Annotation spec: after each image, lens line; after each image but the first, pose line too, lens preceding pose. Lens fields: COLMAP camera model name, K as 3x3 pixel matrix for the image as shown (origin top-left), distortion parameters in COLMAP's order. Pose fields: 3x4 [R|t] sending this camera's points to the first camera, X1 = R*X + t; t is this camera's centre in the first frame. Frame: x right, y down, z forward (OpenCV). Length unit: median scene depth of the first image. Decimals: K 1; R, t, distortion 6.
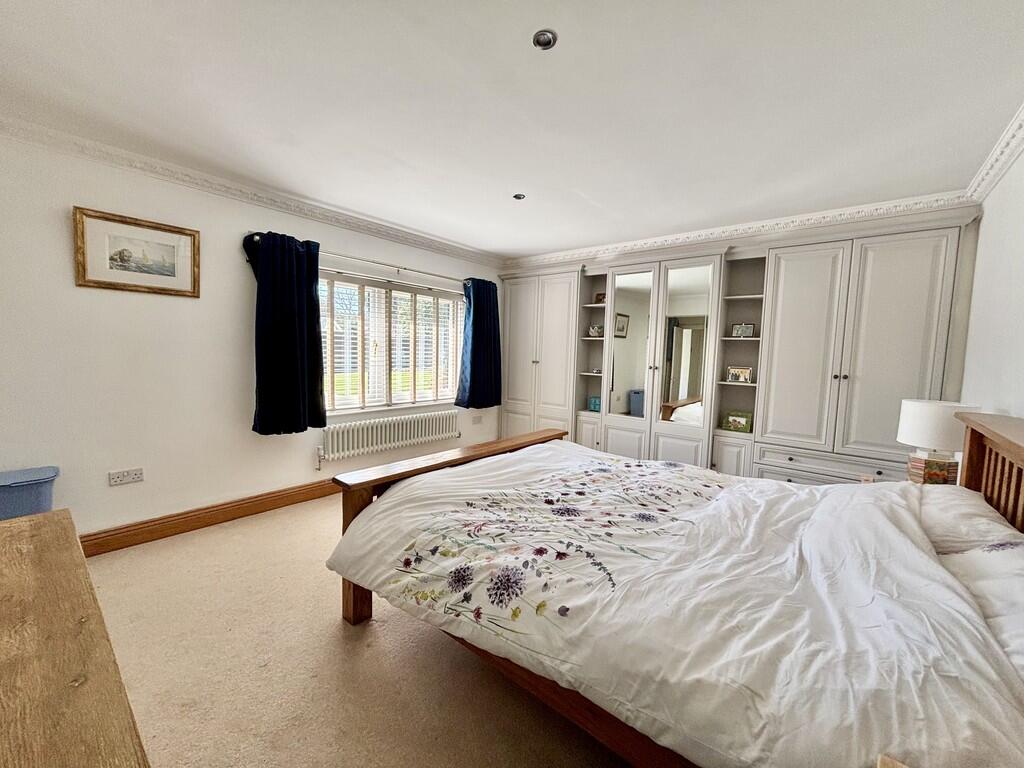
lens RADIAL K [[412.2, 0, 512.0], [0, 412.2, 384.0], [0, 0, 1]] dist [0.010642, -0.000178]
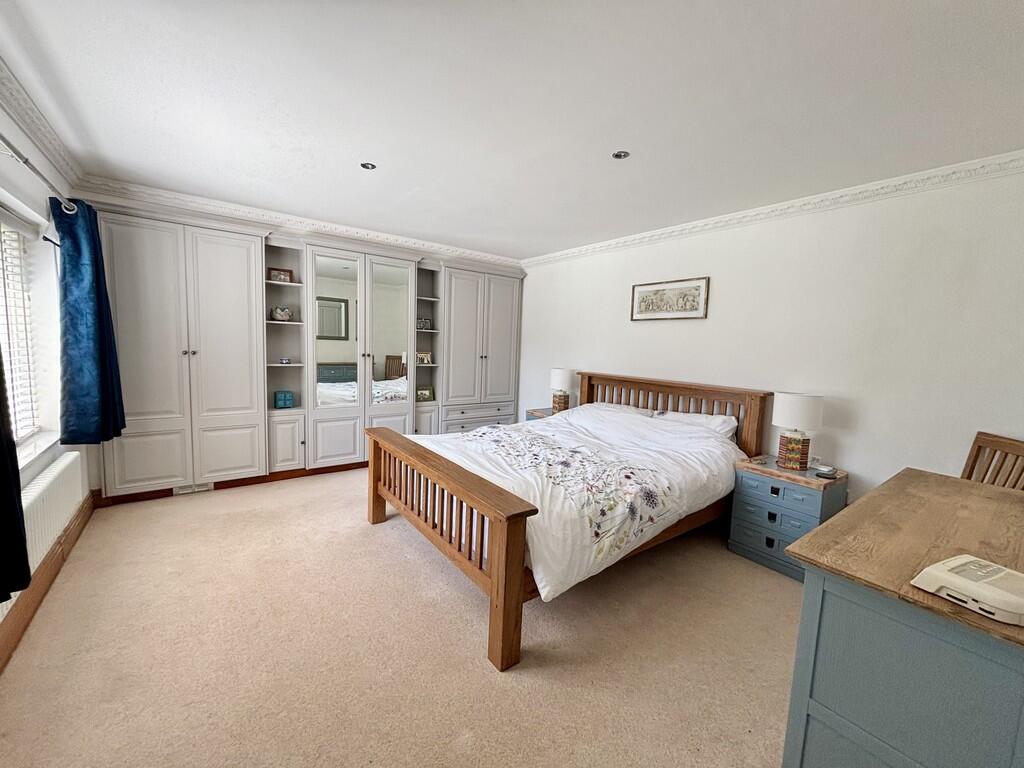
lens RADIAL K [[412.2, 0, 512.0], [0, 412.2, 384.0], [0, 0, 1]] dist [0.010642, -0.000178]
pose [[0.233220, -0.116574, 0.965411, -1.091090], [0.046378, 0.992992, 0.108700, -0.116355], [-0.971317, 0.019423, 0.236992, 0.713842]]
